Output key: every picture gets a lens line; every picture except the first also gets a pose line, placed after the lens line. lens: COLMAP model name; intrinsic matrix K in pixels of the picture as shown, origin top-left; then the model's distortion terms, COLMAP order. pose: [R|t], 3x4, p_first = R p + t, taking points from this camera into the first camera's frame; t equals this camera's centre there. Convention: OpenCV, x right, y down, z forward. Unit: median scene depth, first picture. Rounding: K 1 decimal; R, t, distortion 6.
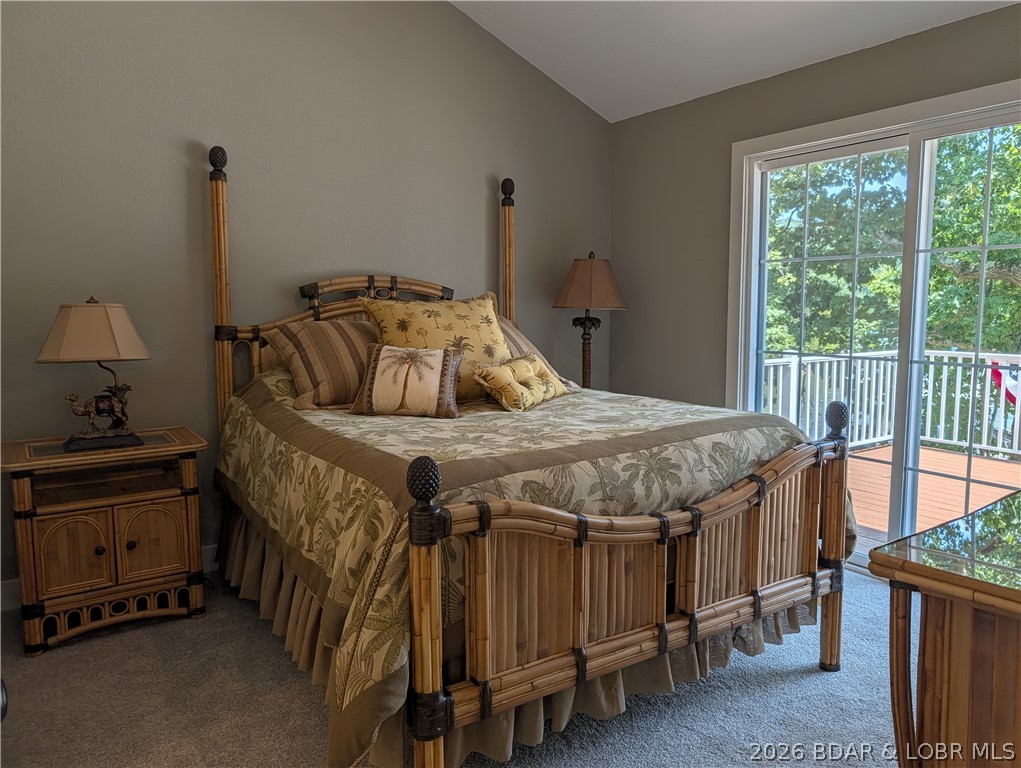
lens RADIAL K [[743.7, 0, 520.1], [0, 743.7, 380.6], [0, 0, 1]] dist [0.029610, -0.031528]
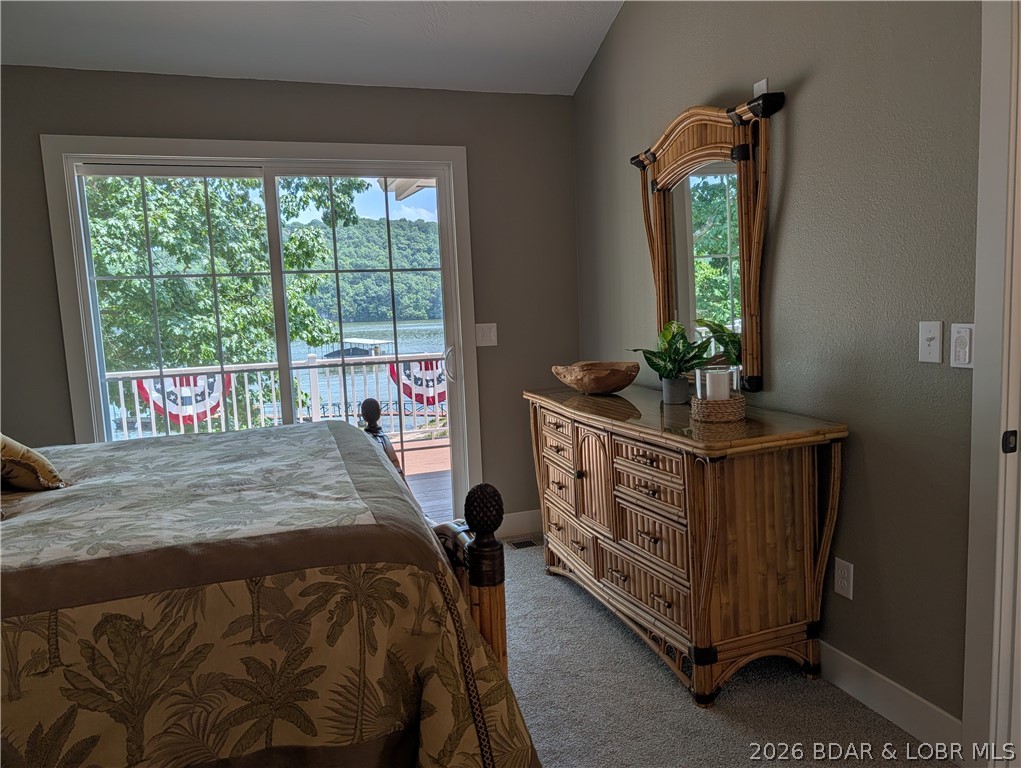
lens RADIAL K [[743.7, 0, 505.2], [0, 743.7, 392.3], [0, 0, 1]] dist [0.029610, -0.031528]
pose [[0.260121, -0.118904, 0.958227, -0.419844], [0.141215, 0.986403, 0.084066, -0.033334], [-0.955194, 0.113448, 0.273375, 0.318695]]
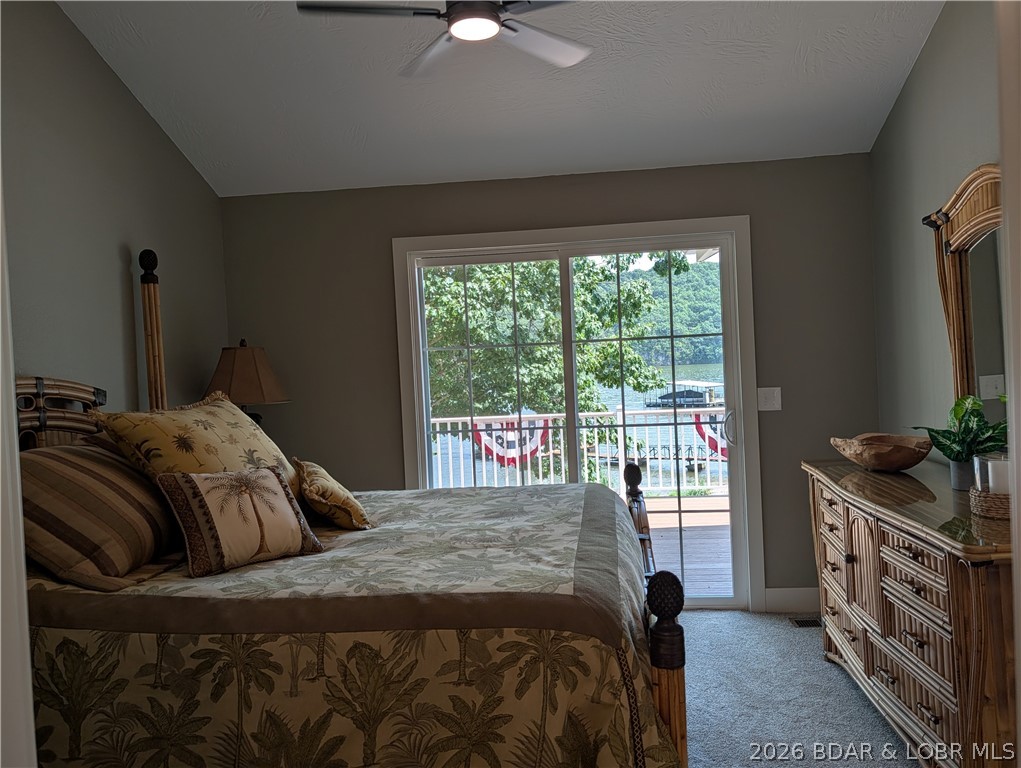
lens RADIAL K [[743.7, 0, 520.6], [0, 743.7, 378.0], [0, 0, 1]] dist [0.029610, -0.031528]
pose [[0.636133, -0.042731, 0.770395, -0.426110], [0.123065, 0.991302, -0.046634, -0.052915], [-0.761702, 0.124475, 0.635859, 0.223197]]
